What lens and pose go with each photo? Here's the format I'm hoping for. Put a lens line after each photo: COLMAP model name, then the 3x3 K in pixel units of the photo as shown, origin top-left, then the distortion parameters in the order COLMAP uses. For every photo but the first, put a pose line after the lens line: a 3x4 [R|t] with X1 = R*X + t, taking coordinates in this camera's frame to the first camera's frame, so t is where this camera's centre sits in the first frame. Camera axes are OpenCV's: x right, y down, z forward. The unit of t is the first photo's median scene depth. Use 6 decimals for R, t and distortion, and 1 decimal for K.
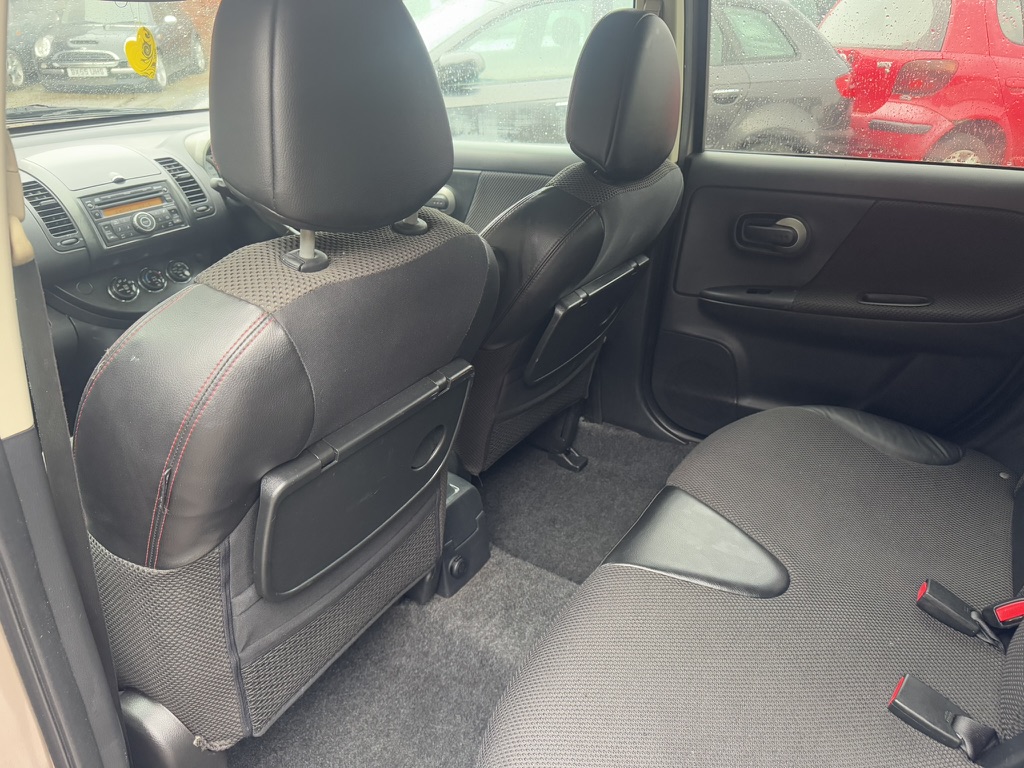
lens RADIAL K [[741.3, 0, 516.6], [0, 741.3, 374.4], [0, 0, 1]] dist [0.060753, -0.071420]
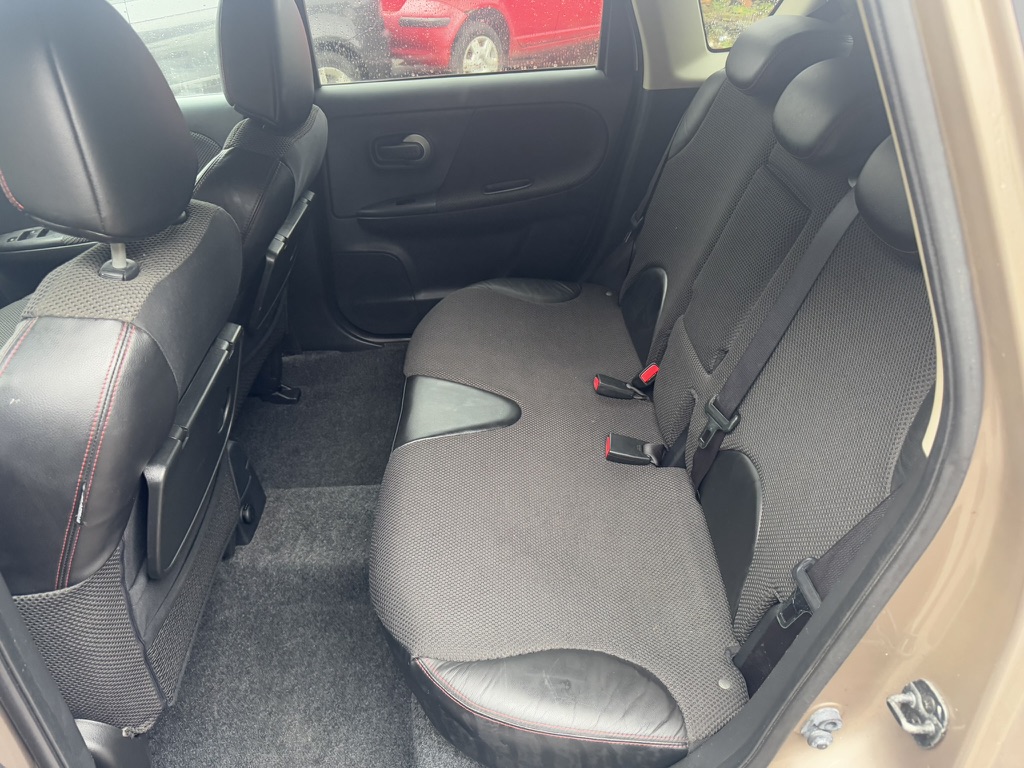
lens RADIAL K [[767.4, 0, 511.0], [0, 767.4, 387.4], [0, 0, 1]] dist [0.071039, -0.038962]
pose [[0.819263, -0.333334, 0.466581, -0.236278], [0.271044, 0.942156, 0.197171, -0.035302], [-0.505316, -0.035071, 0.862221, -0.165740]]
